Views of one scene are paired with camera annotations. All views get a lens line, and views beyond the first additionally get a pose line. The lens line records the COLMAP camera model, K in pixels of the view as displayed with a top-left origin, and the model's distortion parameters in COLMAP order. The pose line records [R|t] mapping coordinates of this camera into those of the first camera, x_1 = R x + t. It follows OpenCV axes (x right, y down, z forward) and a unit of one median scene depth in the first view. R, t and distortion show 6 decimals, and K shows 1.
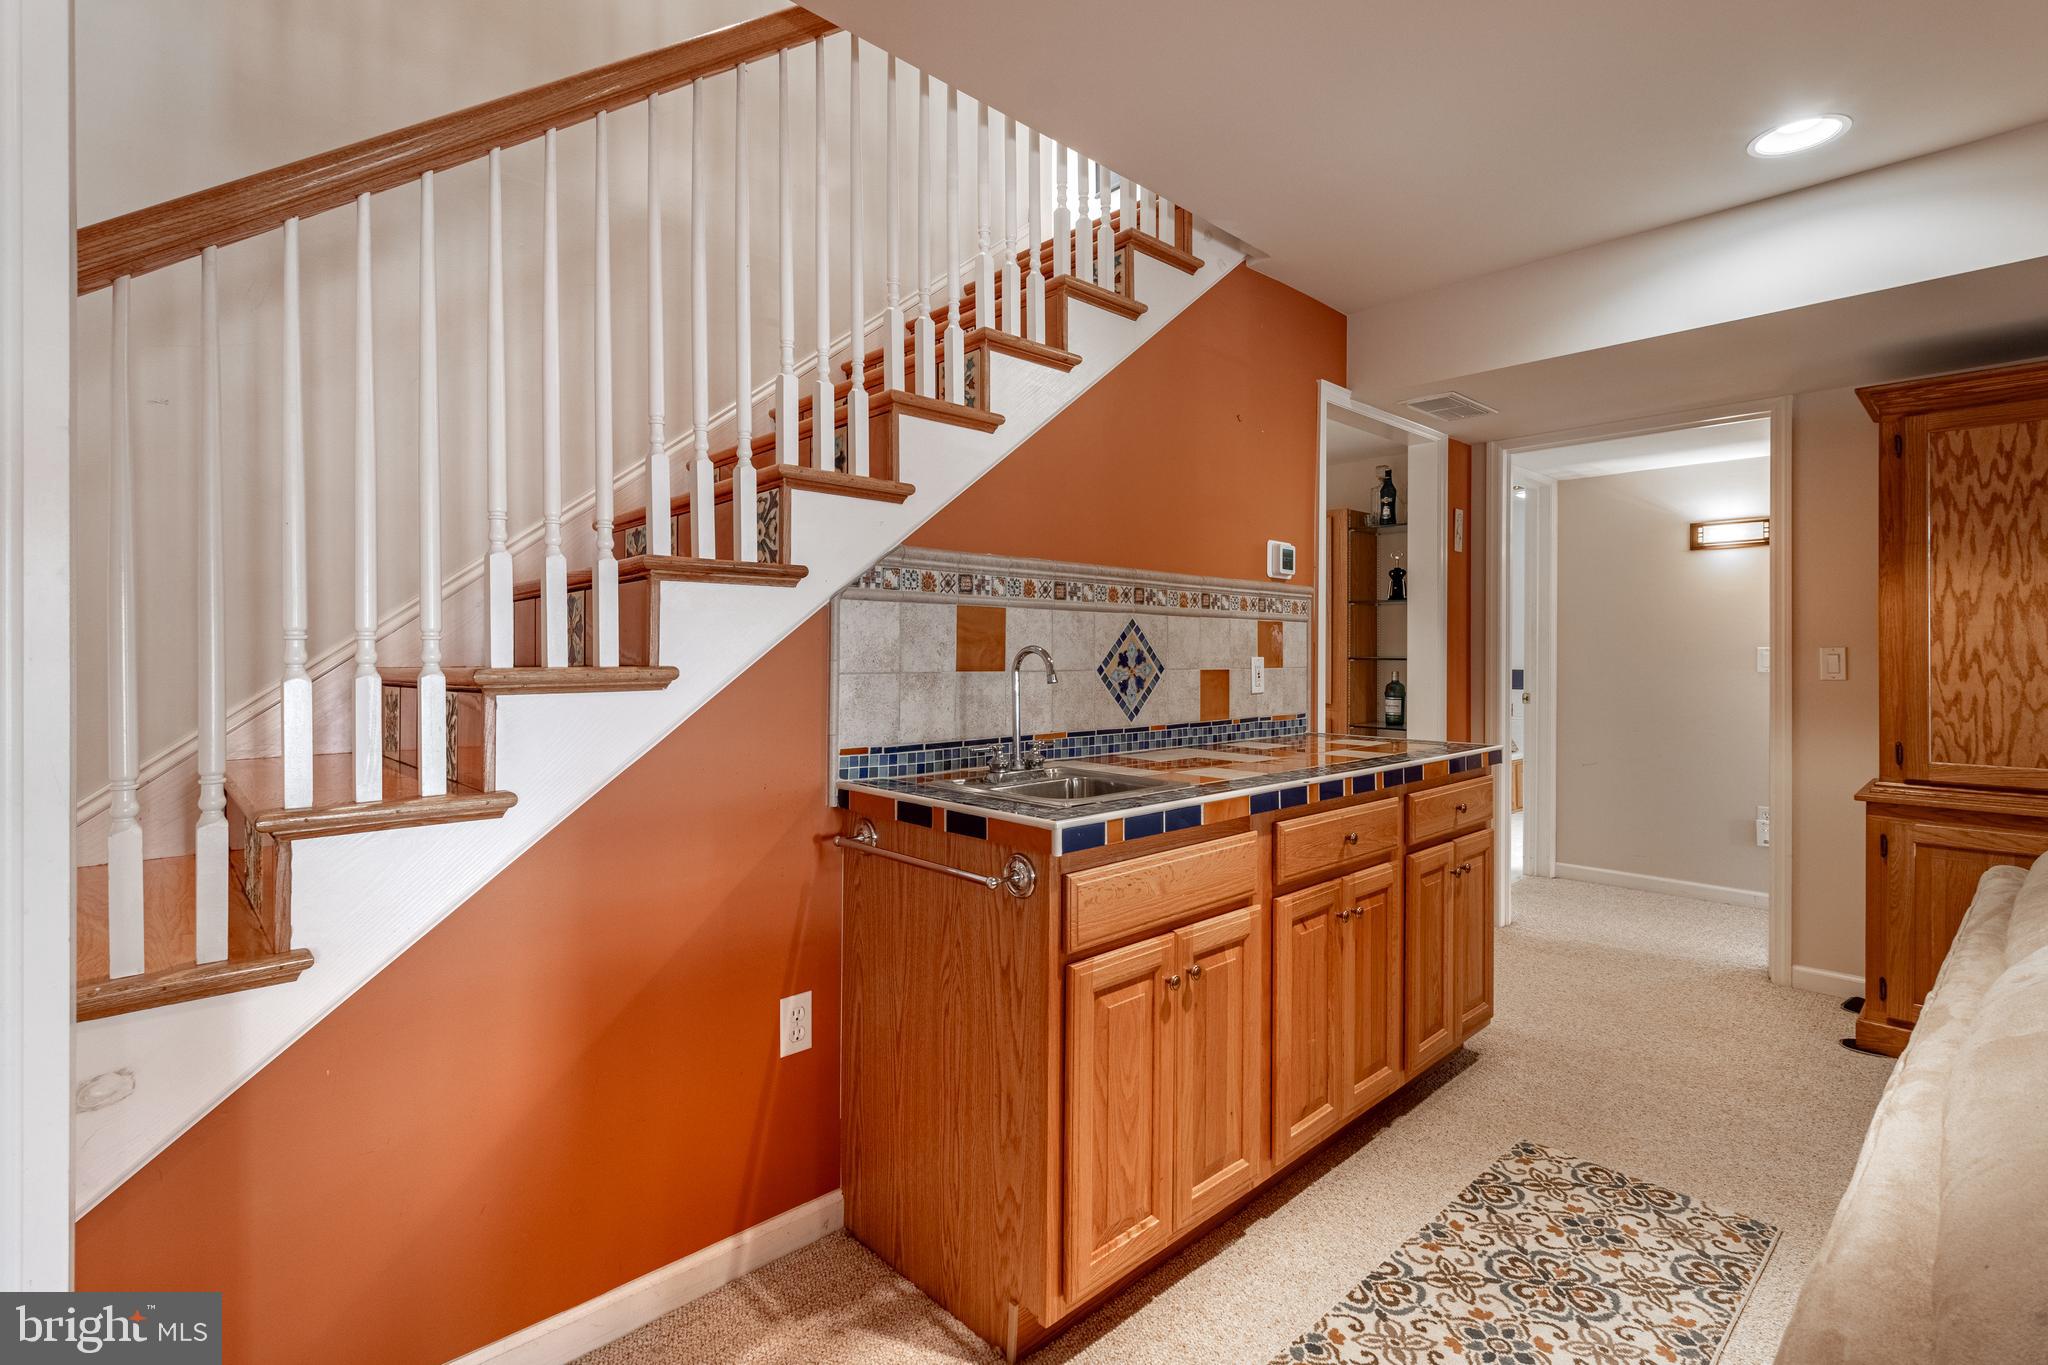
lens RADIAL K [[960.3, 0, 1033.8], [0, 960.3, 666.8], [0, 0, 1]] dist [-0.001302, 0.000036]
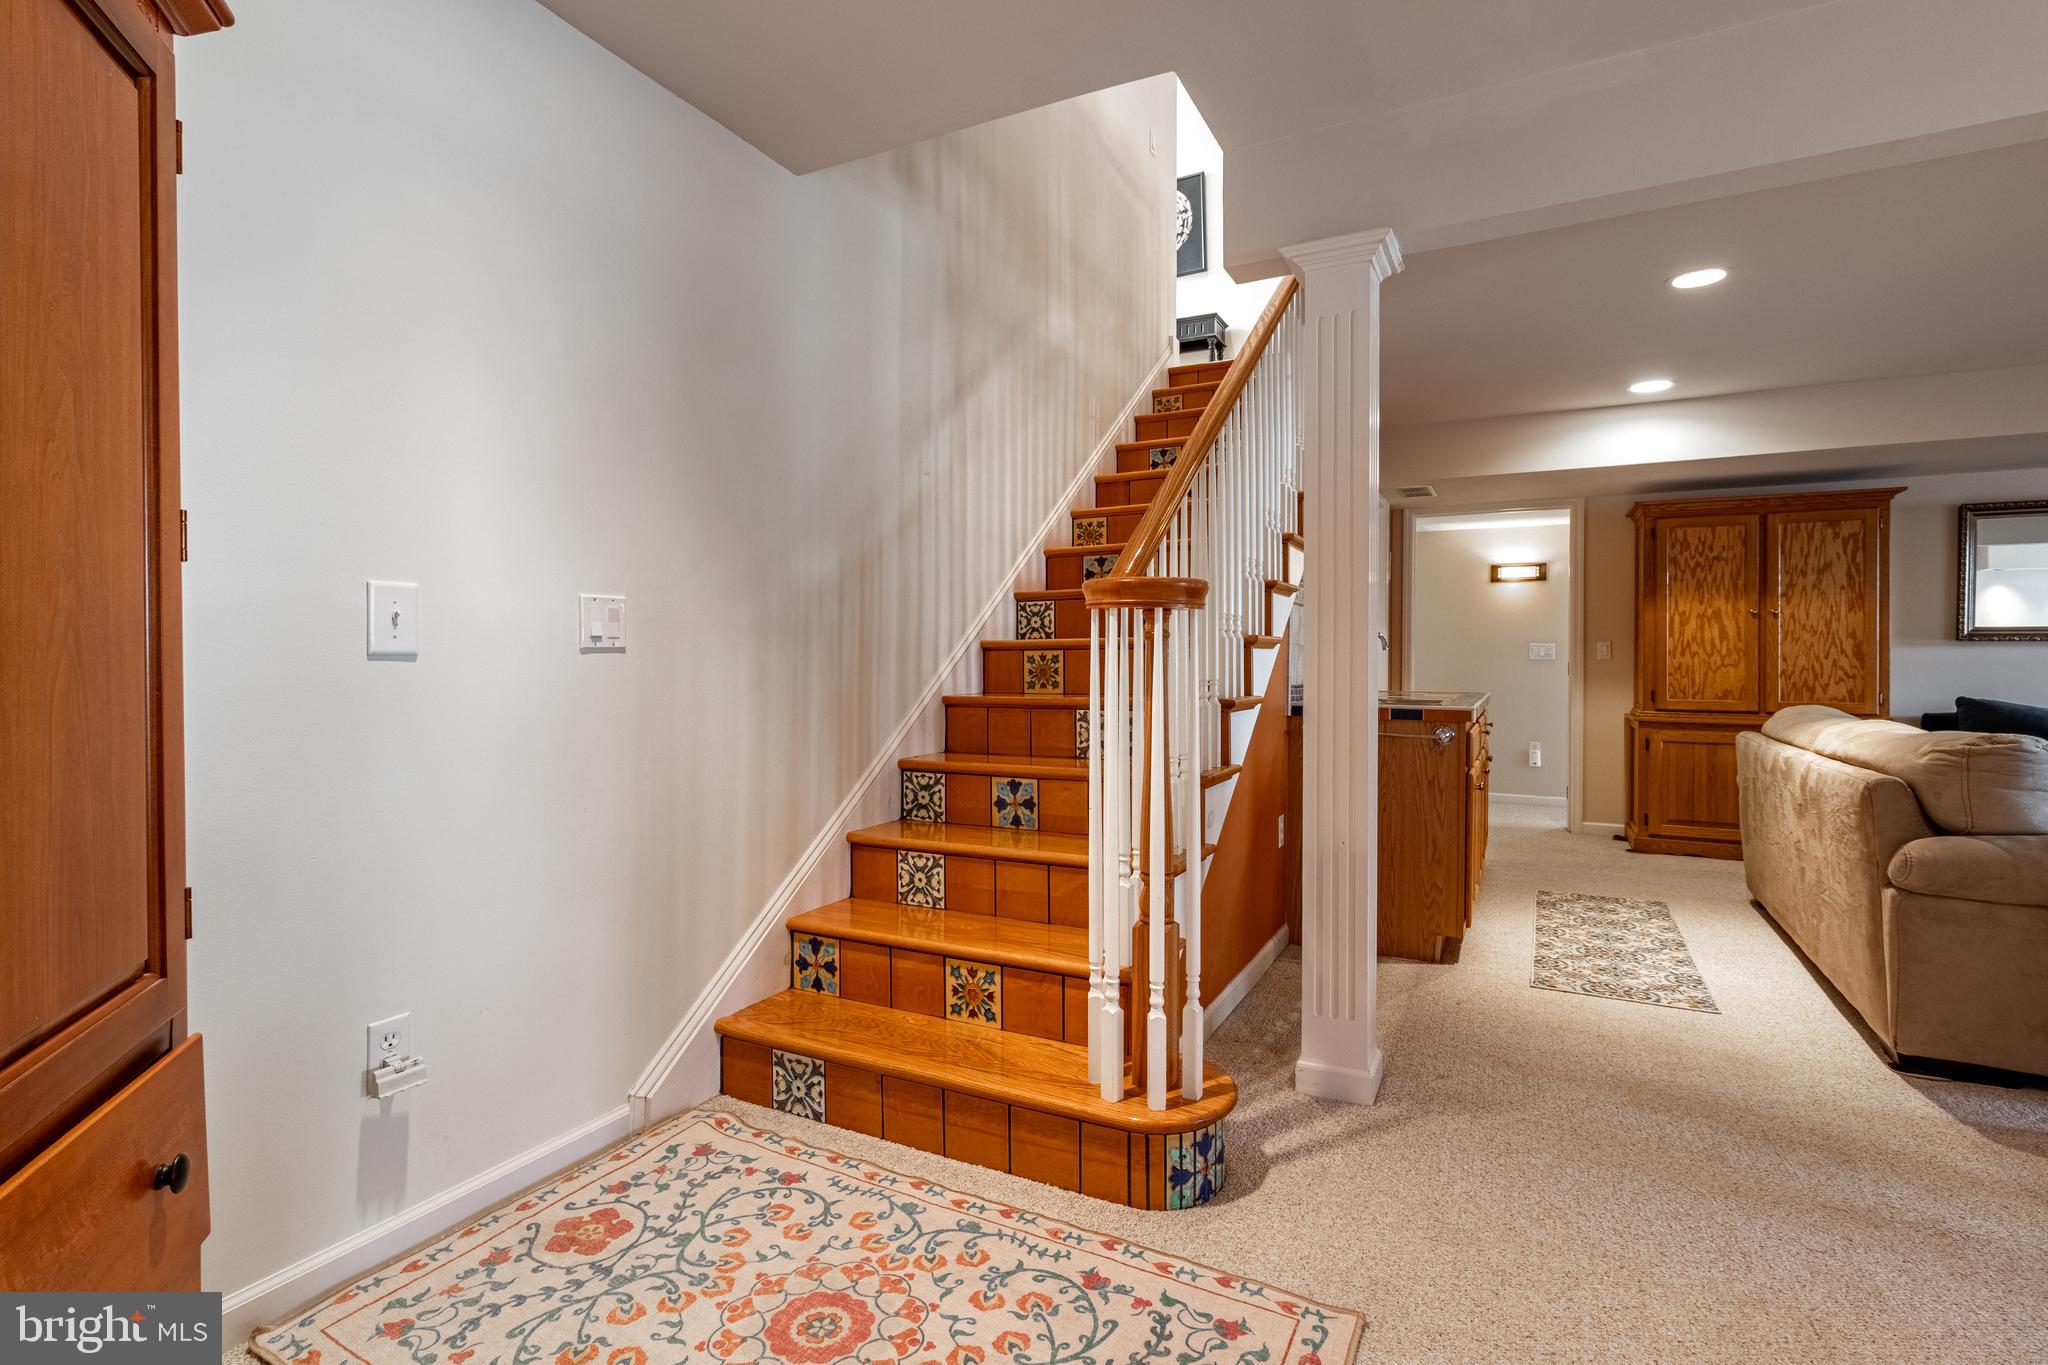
lens RADIAL K [[960.3, 0, 1015.7], [0, 960.3, 680.2], [0, 0, 1]] dist [-0.001302, 0.000036]
pose [[0.950235, -0.004100, 0.311506, -0.934841], [0.001783, 0.999969, 0.007723, 0.044395], [-0.311528, -0.006784, 0.950213, -0.435637]]
